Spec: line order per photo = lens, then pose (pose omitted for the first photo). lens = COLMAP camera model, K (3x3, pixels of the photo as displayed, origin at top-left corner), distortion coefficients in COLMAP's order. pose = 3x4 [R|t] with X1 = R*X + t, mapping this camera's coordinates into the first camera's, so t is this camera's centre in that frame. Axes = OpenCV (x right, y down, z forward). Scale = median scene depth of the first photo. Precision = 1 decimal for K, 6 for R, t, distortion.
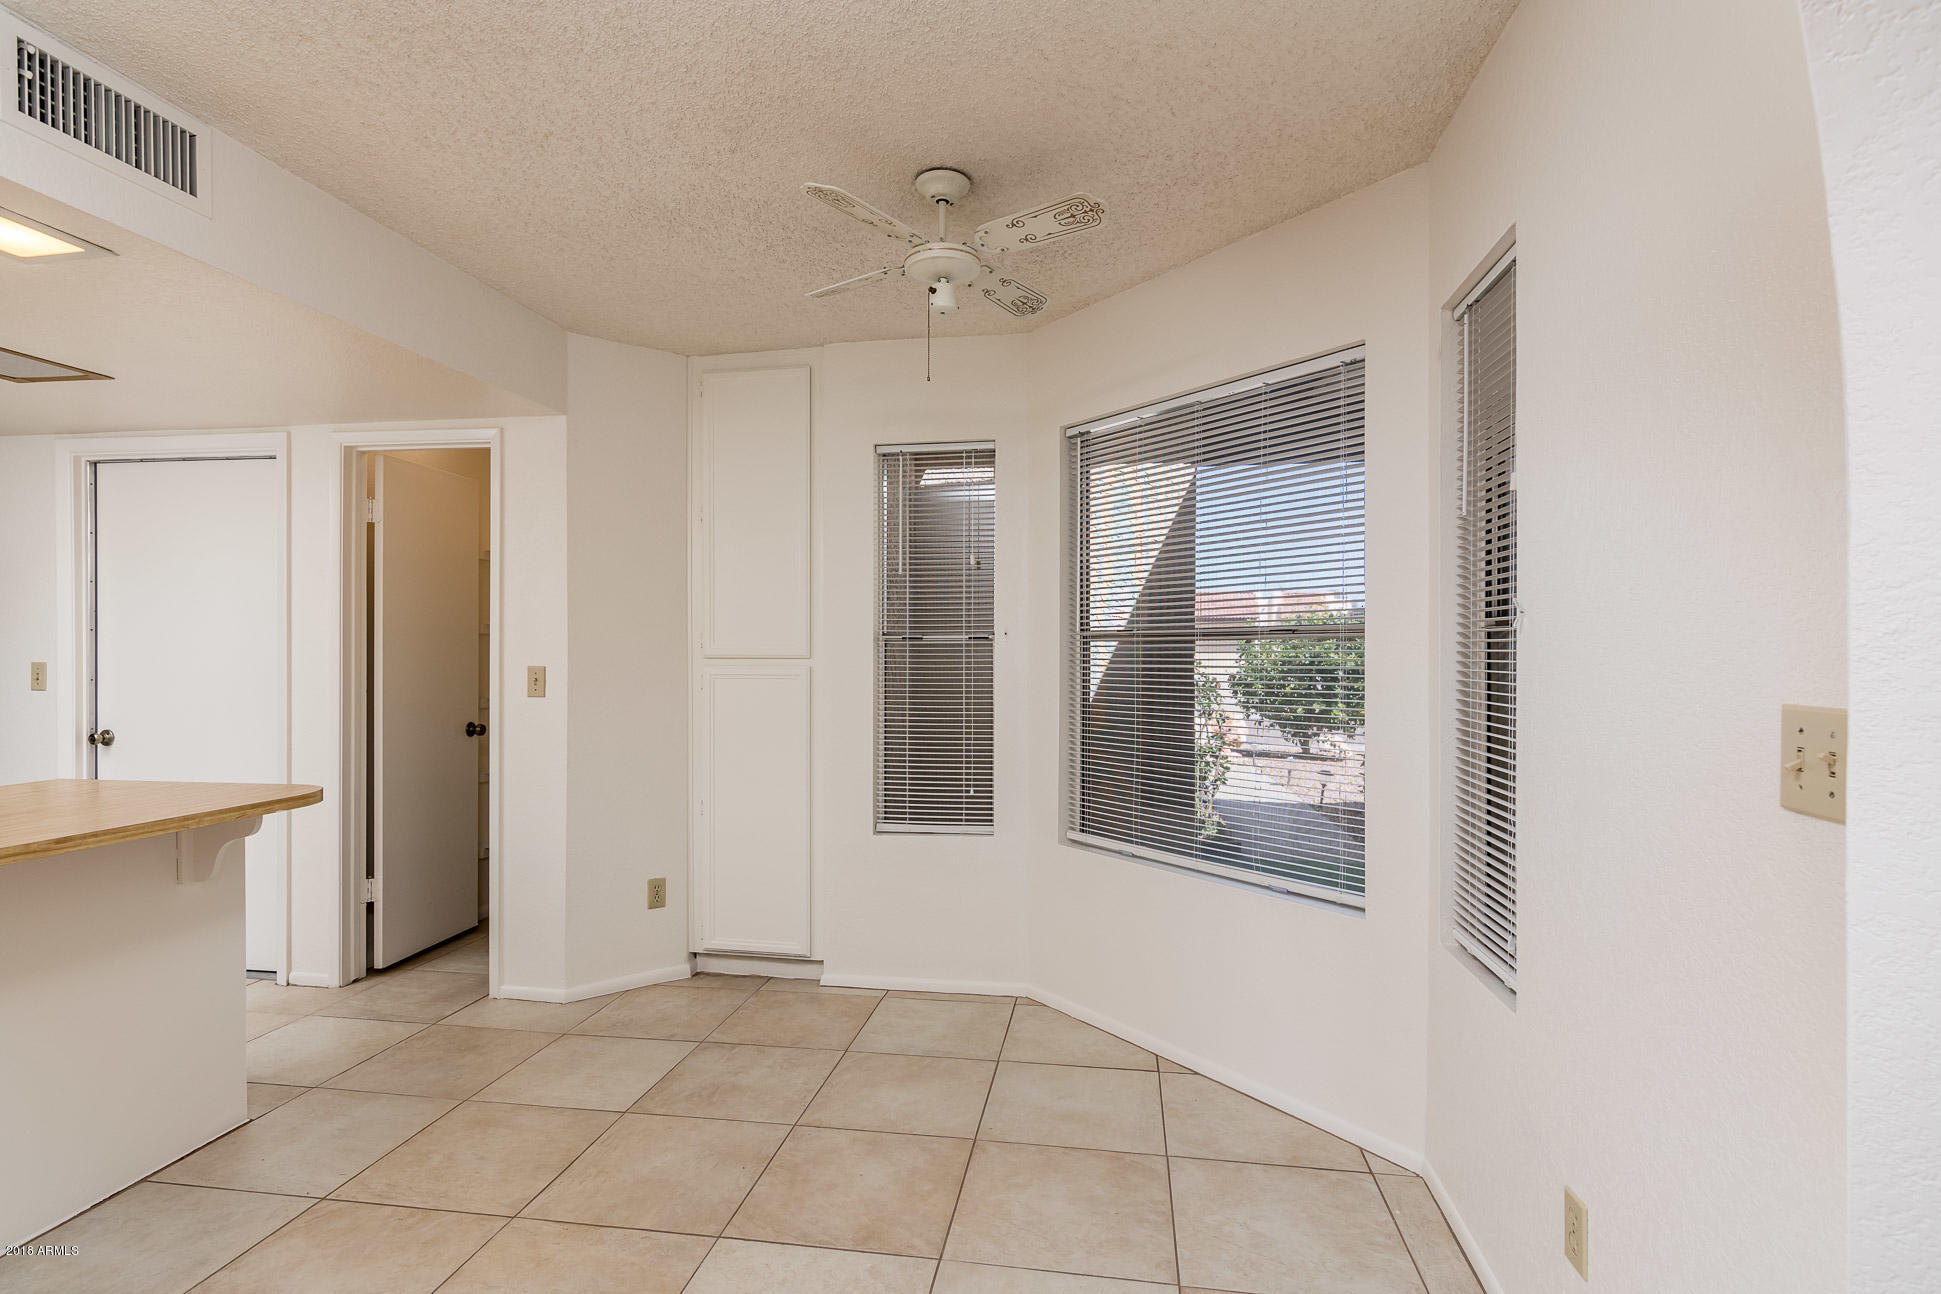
lens RADIAL K [[952.6, 0, 967.2], [0, 952.6, 661.3], [0, 0, 1]] dist [-0.000153, 0.000463]
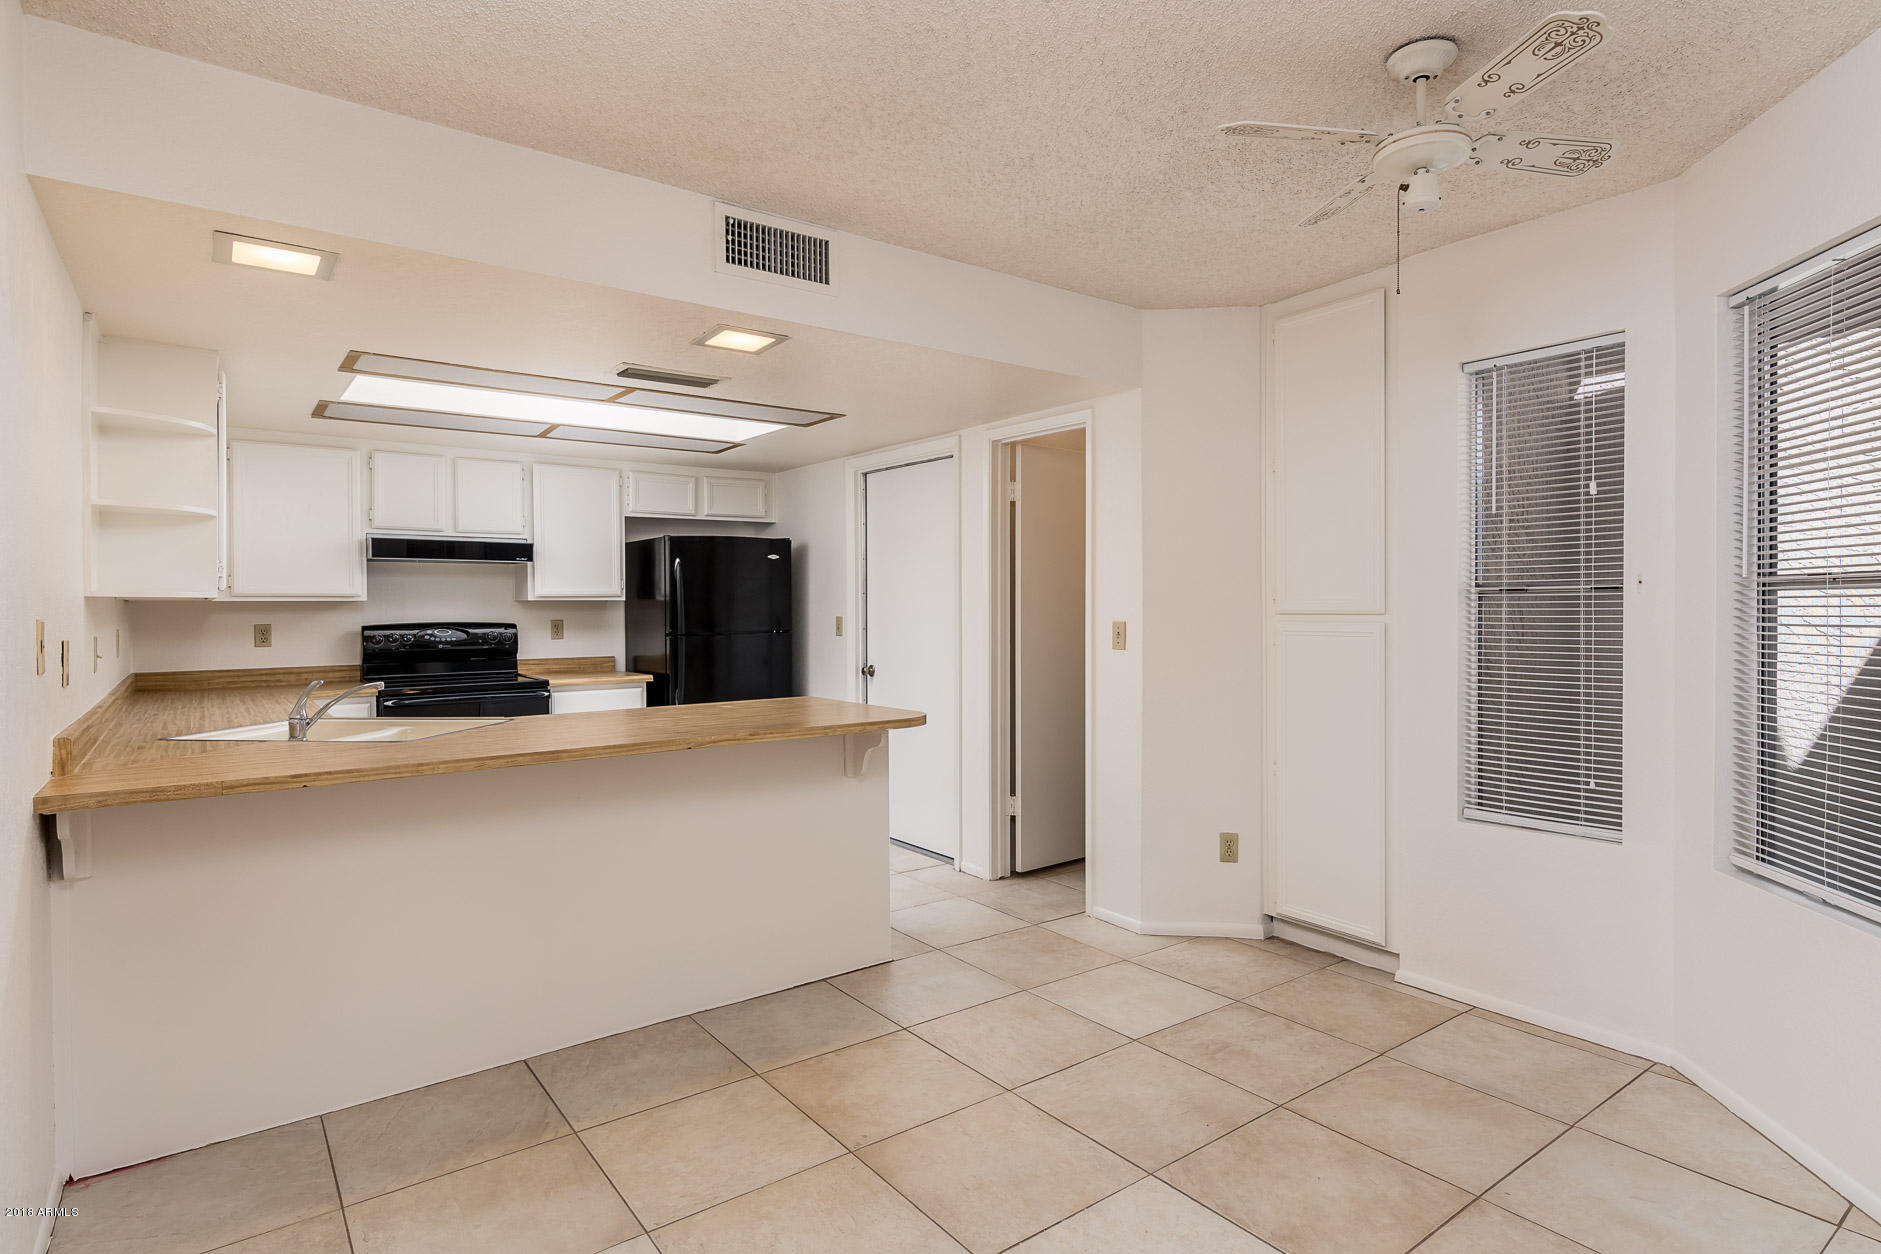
lens RADIAL K [[981.0, 0, 933.9], [0, 981.0, 621.8], [0, 0, 1]] dist [0.001193, -0.000715]
pose [[0.716003, 0.006057, -0.698071, 0.184562], [-0.002070, 0.999976, 0.006554, -0.001184], [0.698094, -0.003248, 0.715998, 0.043780]]
